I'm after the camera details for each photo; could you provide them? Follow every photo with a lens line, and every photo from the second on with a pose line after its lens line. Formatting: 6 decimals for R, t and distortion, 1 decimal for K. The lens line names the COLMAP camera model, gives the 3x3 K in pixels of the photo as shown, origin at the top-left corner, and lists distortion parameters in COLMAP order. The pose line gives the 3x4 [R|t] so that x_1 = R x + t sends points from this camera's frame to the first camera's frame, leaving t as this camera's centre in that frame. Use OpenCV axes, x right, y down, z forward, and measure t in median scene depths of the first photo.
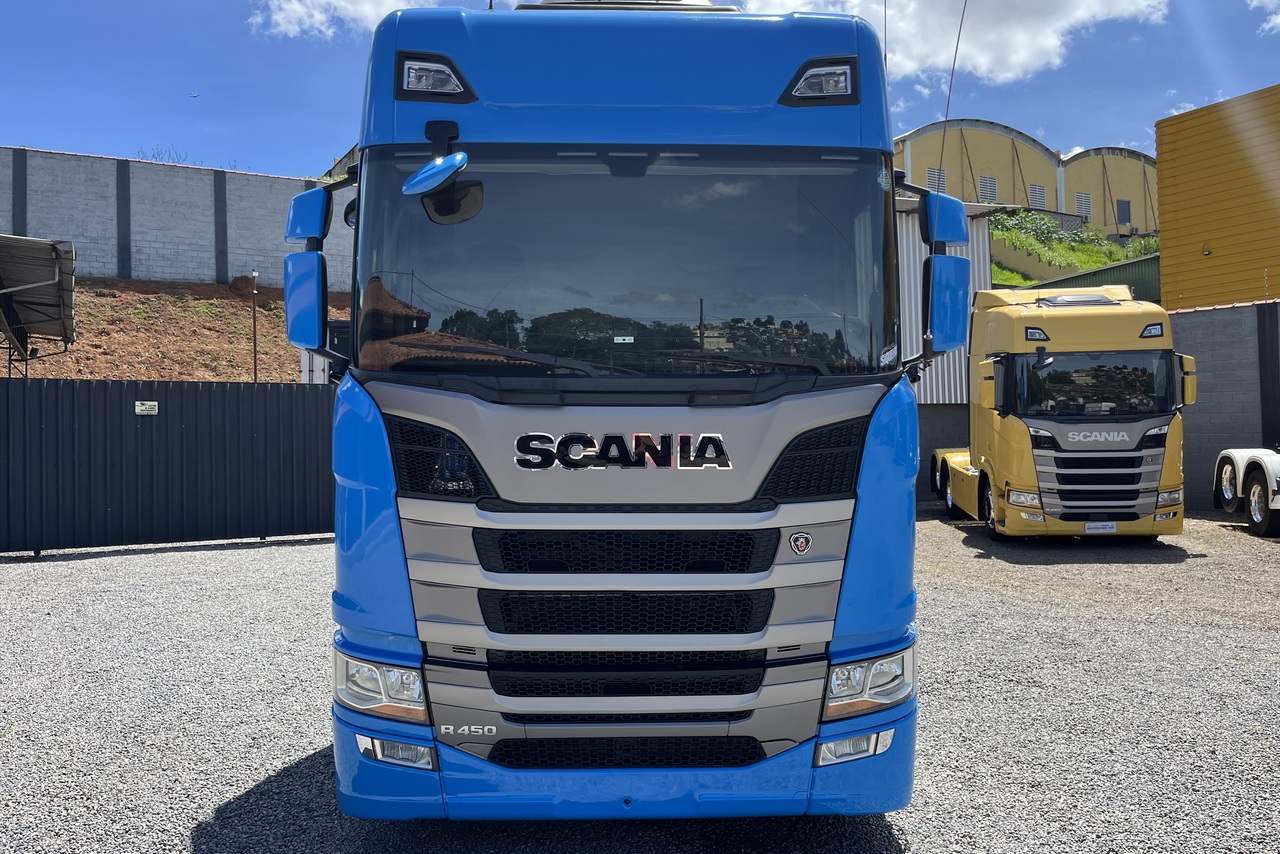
lens RADIAL K [[965.1, 0, 648.2], [0, 965.1, 425.5], [0, 0, 1]] dist [0.053903, -0.061258]
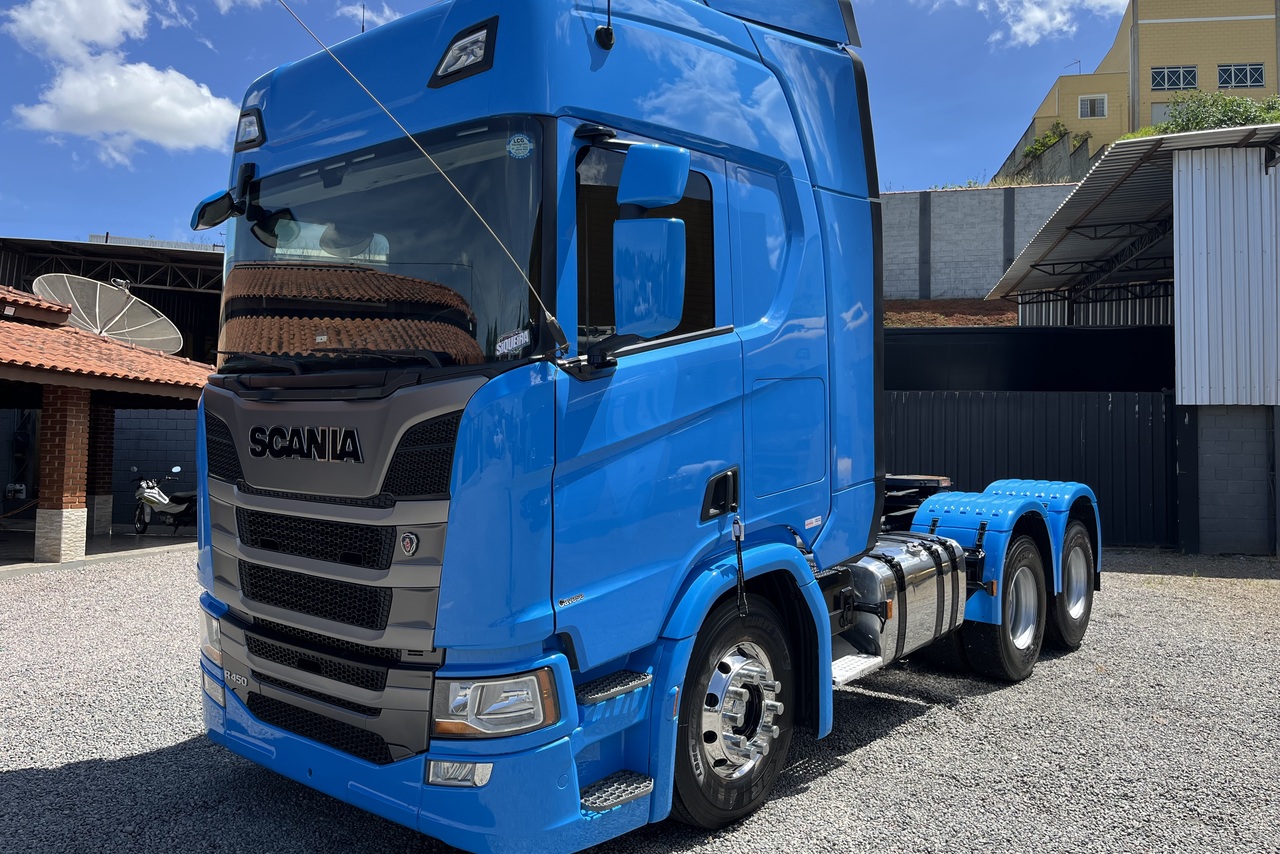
lens RADIAL K [[965.1, 0, 646.1], [0, 965.1, 422.1], [0, 0, 1]] dist [0.053903, -0.061258]
pose [[0.759613, 0.006861, -0.650339, 0.953696], [-0.014670, 0.999871, -0.006586, 0.004371], [0.650210, 0.014543, 0.759615, 0.420328]]
